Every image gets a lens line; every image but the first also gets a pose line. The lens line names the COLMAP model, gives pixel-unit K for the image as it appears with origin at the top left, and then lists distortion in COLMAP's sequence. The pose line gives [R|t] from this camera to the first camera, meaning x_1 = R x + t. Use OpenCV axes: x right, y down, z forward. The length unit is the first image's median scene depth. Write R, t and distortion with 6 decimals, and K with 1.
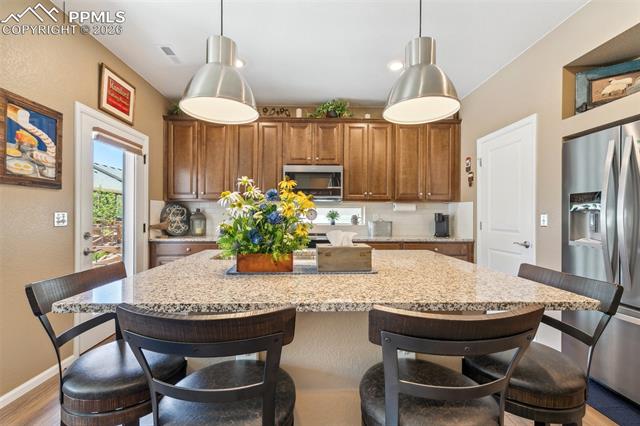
lens RADIAL K [[284.6, 0, 320.0], [0, 284.6, 213.0], [0, 0, 1]] dist [0.000439, -0.000049]
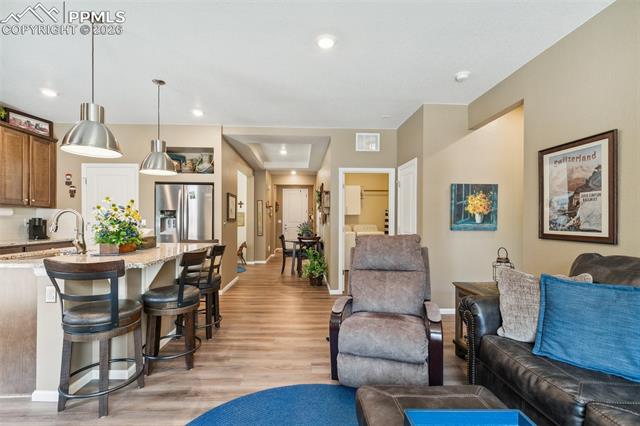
lens RADIAL K [[289.7, 0, 306.1], [0, 289.7, 221.2], [0, 0, 1]] dist [0.011590, 0.000207]
pose [[0.011707, -0.005045, 0.999919, -0.748797], [-0.011670, 0.999918, 0.005182, -0.005592], [-0.999863, -0.011730, 0.011647, -0.062673]]
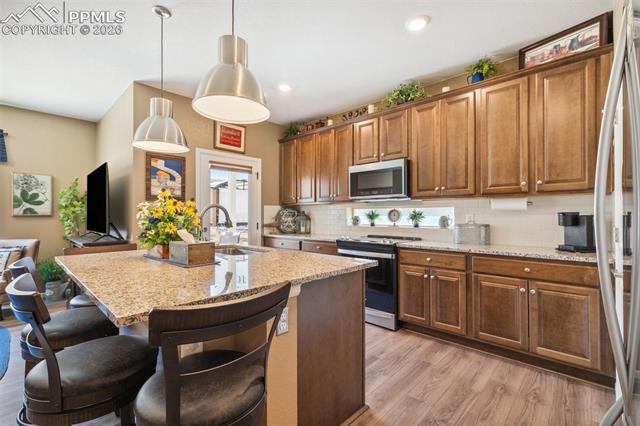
lens RADIAL K [[284.6, 0, 320.0], [0, 284.6, 213.0], [0, 0, 1]] dist [0.000439, -0.000049]
pose [[0.707425, -0.011271, -0.706698, 0.495569], [0.008622, 0.999936, -0.007316, 0.002107], [0.706736, -0.000918, 0.707477, 0.211147]]
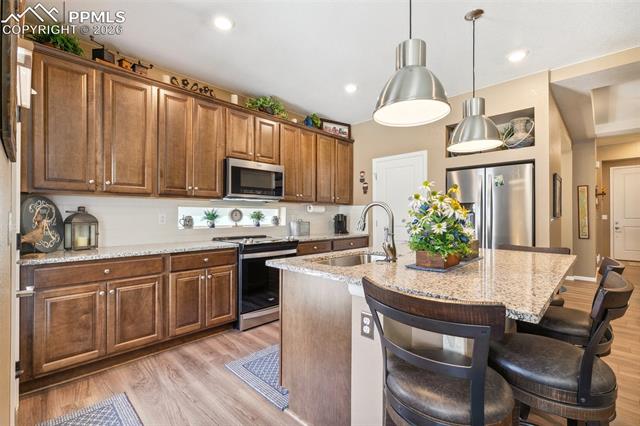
lens RADIAL K [[284.6, 0, 320.0], [0, 284.6, 213.0], [0, 0, 1]] dist [0.000439, -0.000049]
pose [[0.725047, 0.003824, 0.688689, -0.505025], [-0.003343, 0.999992, -0.002033, -0.001831], [-0.688691, -0.000828, 0.725054, 0.193640]]
